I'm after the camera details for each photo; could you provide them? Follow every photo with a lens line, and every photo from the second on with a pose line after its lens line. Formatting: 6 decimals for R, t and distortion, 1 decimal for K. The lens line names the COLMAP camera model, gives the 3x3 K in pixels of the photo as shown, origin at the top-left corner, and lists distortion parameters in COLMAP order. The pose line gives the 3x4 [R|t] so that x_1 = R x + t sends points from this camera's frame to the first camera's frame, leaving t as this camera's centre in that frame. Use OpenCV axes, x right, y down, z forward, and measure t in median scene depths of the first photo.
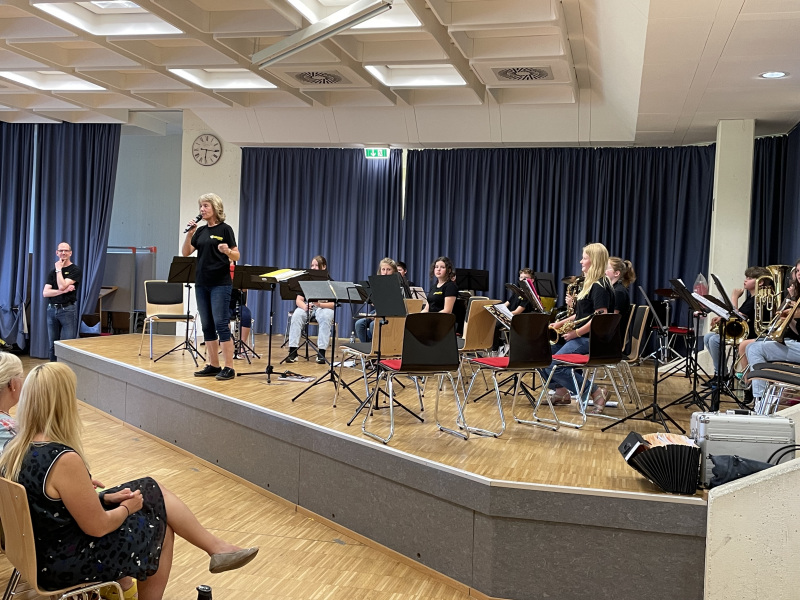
lens RADIAL K [[843.0, 0, 400.0], [0, 843.0, 300.0], [0, 0, 1]] dist [0.126325, -0.260180]
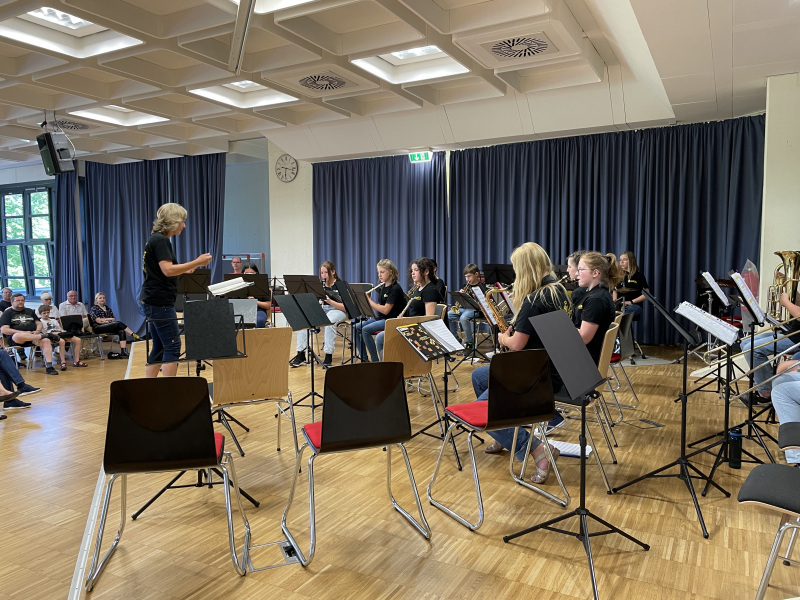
lens RADIAL K [[596.7, 0, 400.0], [0, 596.7, 300.0], [0, 0, 1]] dist [0.083117, -0.109379]
pose [[0.968449, -0.027953, -0.247641, 0.151811], [0.036658, 0.998859, 0.030610, -0.020698], [0.246503, -0.038722, 0.968368, 0.298968]]
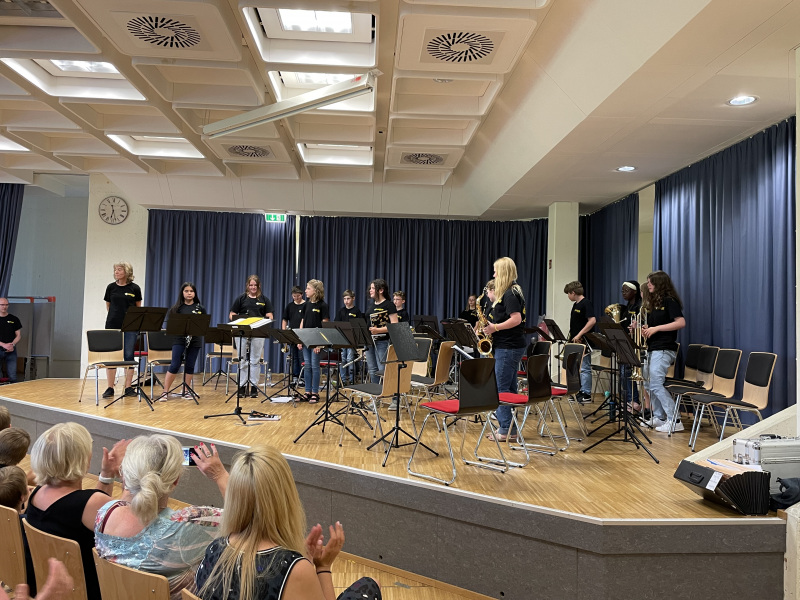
lens RADIAL K [[624.0, 0, 400.0], [0, 624.0, 300.0], [0, 0, 1]] dist [0.094815, -0.124828]
pose [[0.954666, -0.006743, 0.297602, -0.145455], [0.022272, 0.998559, -0.048820, -0.011352], [-0.296844, 0.053235, 0.953441, 0.121872]]
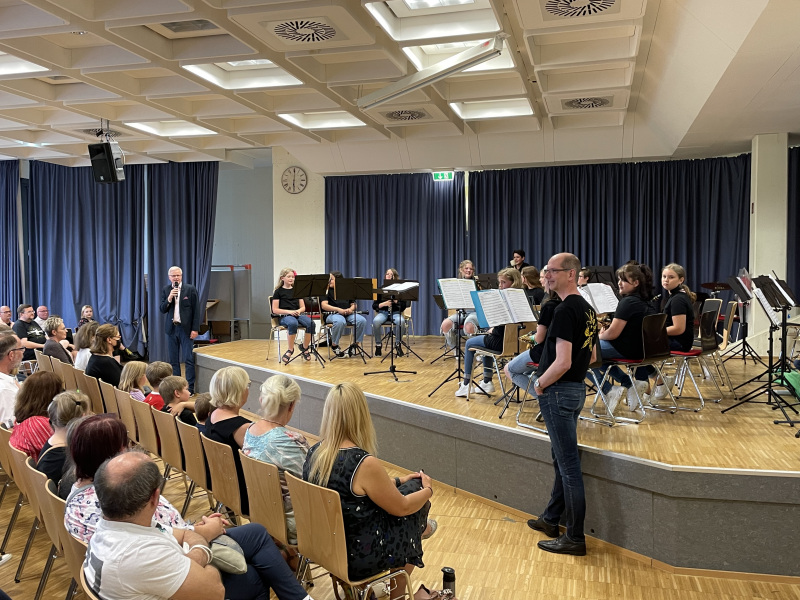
lens RADIAL K [[719.6, 0, 400.0], [0, 719.6, 300.0], [0, 0, 1]] dist [0.103311, -0.160322]
pose [[0.998929, -0.043865, -0.014733, -0.093072], [0.043944, 0.999021, 0.005079, -0.012677], [0.014496, -0.005721, 0.999879, 0.005306]]
